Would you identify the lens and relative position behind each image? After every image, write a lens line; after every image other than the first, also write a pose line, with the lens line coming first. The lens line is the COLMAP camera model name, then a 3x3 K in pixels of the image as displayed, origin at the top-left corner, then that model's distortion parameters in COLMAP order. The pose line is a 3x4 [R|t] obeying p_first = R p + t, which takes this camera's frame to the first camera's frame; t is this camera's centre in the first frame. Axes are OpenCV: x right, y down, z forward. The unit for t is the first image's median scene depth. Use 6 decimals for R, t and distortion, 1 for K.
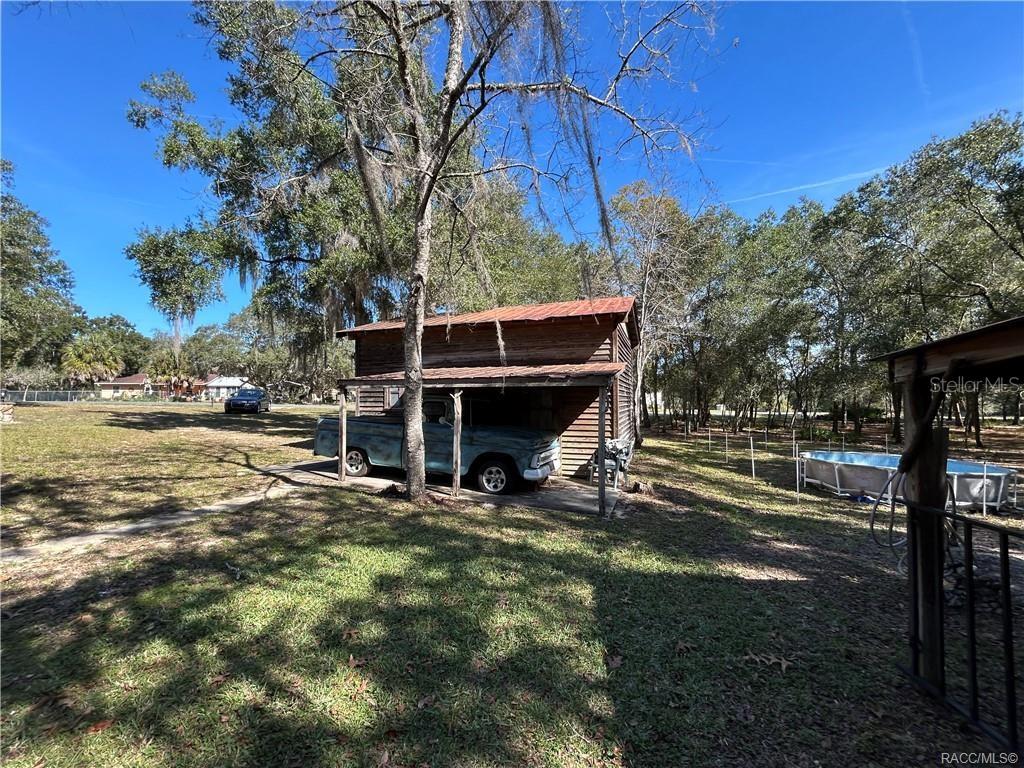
lens RADIAL K [[415.4, 0, 507.4], [0, 415.4, 381.6], [0, 0, 1]] dist [-0.000442, 0.000405]
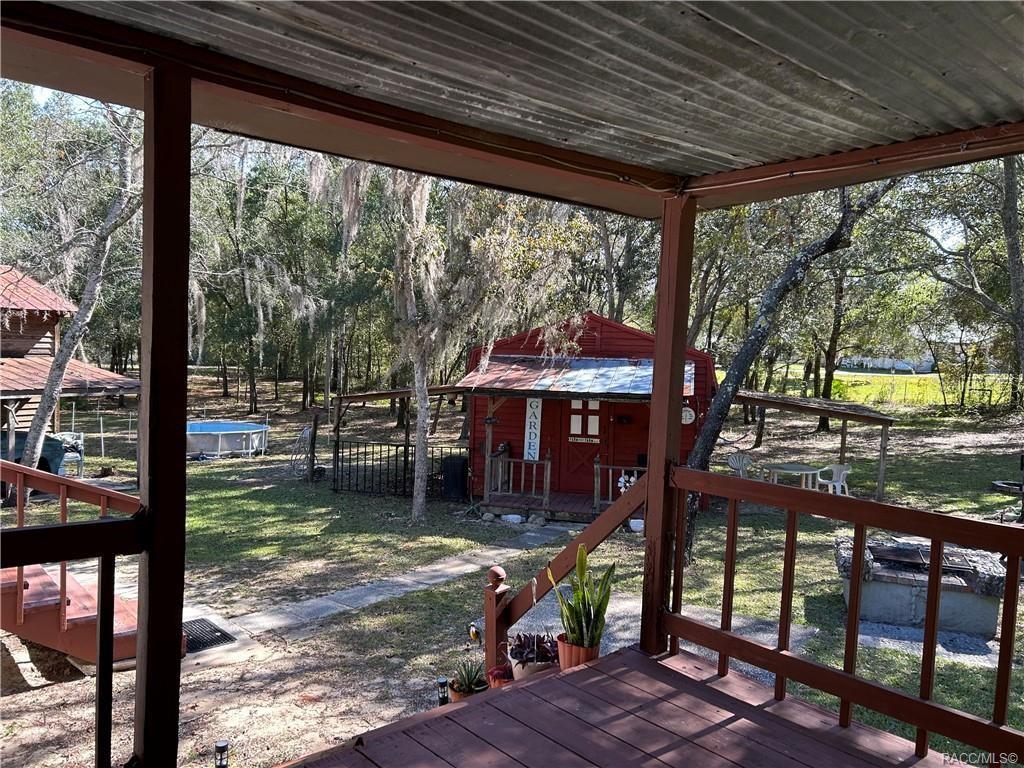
lens RADIAL K [[771.8, 0, 509.9], [0, 771.8, 385.8], [0, 0, 1]] dist [0.062321, -0.069119]
pose [[0.220466, -0.045305, 0.974342, -1.344765], [-0.080087, 0.994707, 0.064373, -0.186647], [-0.972101, -0.092224, 0.215671, -0.474969]]
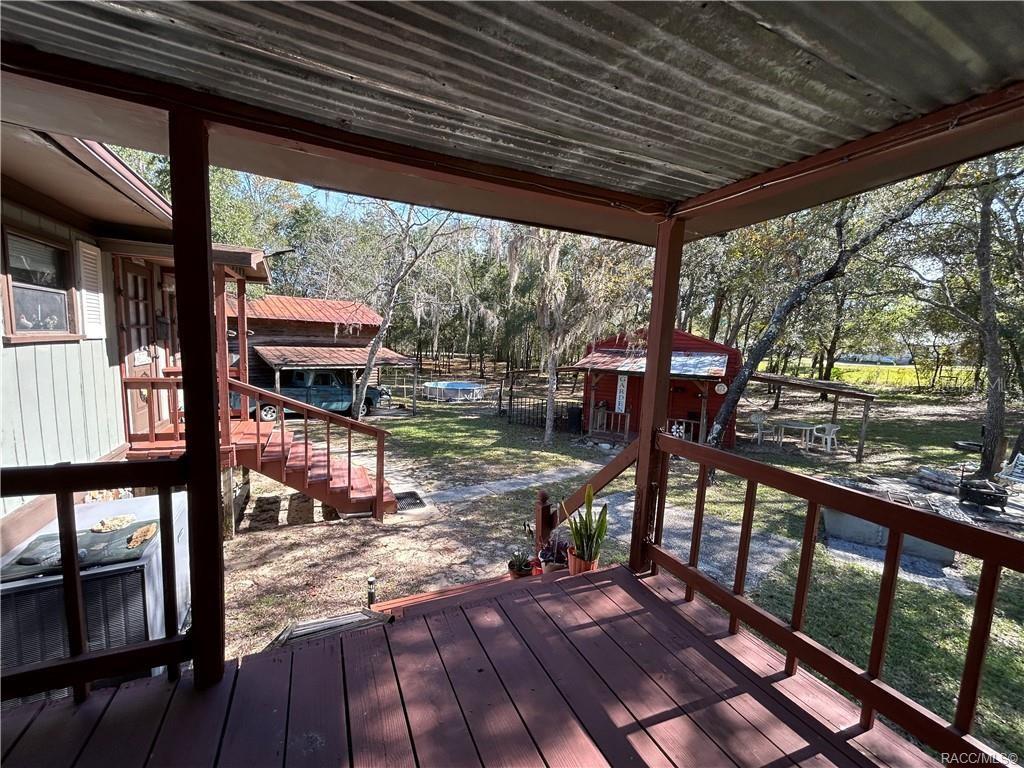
lens RADIAL K [[415.4, 0, 511.1], [0, 415.4, 381.8], [0, 0, 1]] dist [-0.000442, 0.000405]
pose [[0.472382, -0.071572, 0.878483, -1.228039], [-0.081601, 0.988865, 0.124444, -0.186548], [-0.877609, -0.130471, 0.461281, -0.510511]]
